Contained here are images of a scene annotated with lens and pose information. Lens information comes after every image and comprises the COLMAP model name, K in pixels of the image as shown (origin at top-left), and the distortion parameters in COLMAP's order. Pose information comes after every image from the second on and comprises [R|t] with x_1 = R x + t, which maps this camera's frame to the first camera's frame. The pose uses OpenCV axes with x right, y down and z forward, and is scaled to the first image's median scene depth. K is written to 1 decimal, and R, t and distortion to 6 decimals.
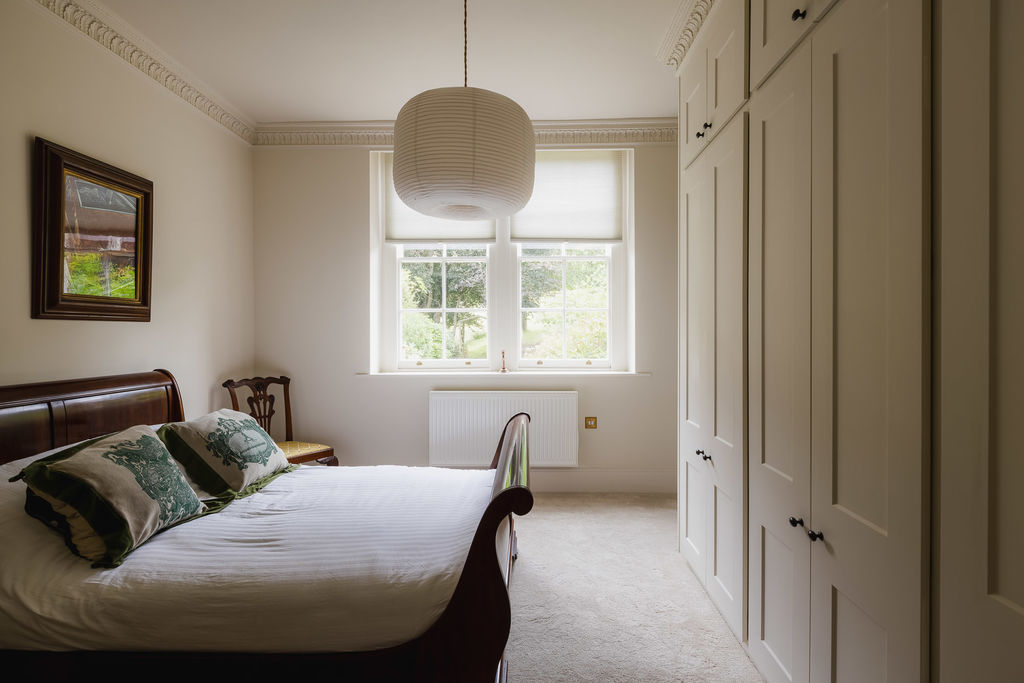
lens RADIAL K [[541.0, 0, 515.9], [0, 541.0, 333.2], [0, 0, 1]] dist [0.000679, 0.000009]
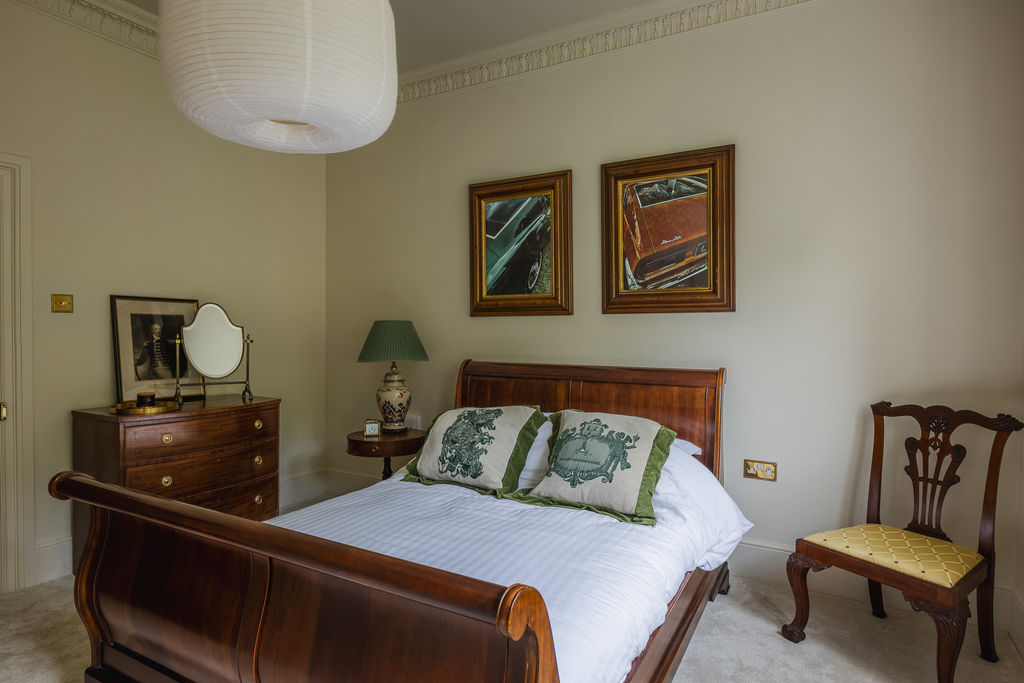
lens RADIAL K [[560.5, 0, 515.4], [0, 560.5, 339.2], [0, 0, 1]] dist [-0.003348, -0.000457]
pose [[-0.459332, 0.013905, -0.888156, 0.213372], [-0.004987, 0.999821, 0.018232, 0.006568], [0.888251, 0.012804, -0.459181, 0.897210]]
